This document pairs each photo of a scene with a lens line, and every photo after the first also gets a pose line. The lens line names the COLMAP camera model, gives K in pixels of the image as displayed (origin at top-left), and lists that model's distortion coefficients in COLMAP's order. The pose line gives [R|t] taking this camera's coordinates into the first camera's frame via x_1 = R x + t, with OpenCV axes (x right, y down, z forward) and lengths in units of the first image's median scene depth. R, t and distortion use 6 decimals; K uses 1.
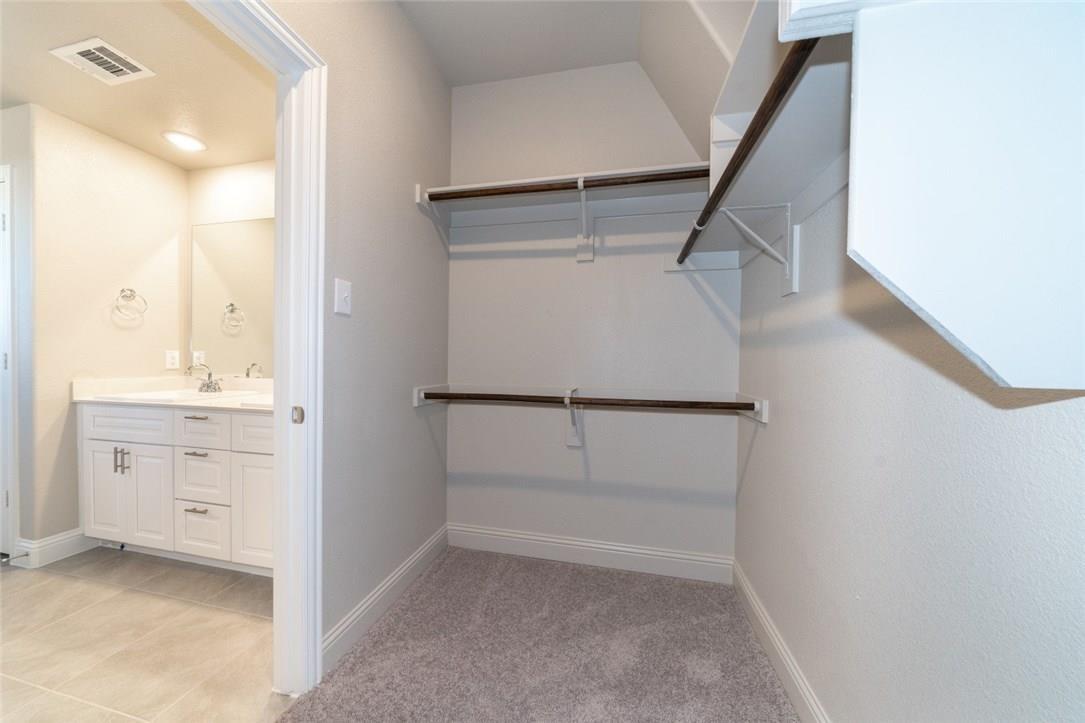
lens RADIAL K [[367.6, 0, 536.6], [0, 367.6, 366.4], [0, 0, 1]] dist [-0.007917, 0.000239]
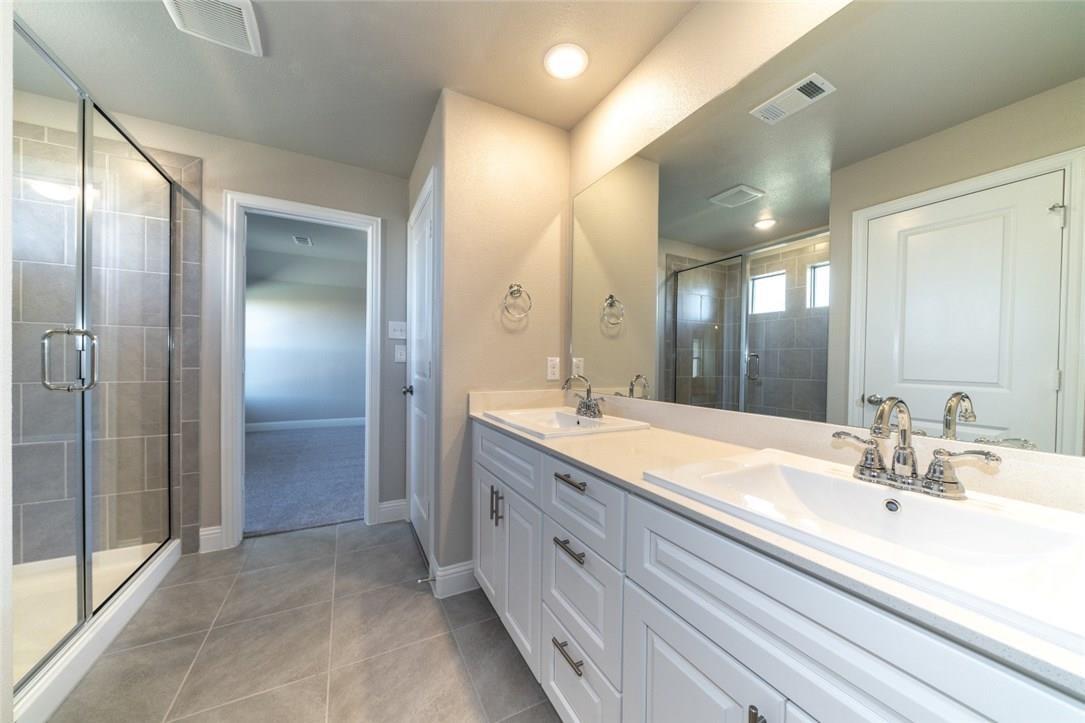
lens RADIAL K [[367.6, 0, 536.6], [0, 367.6, 366.4], [0, 0, 1]] dist [-0.007917, 0.000239]
pose [[0.647914, 0.002361, -0.761710, -0.430704], [-0.015480, 0.999829, -0.010068, -0.015510], [0.761556, 0.018315, 0.647840, 0.475248]]
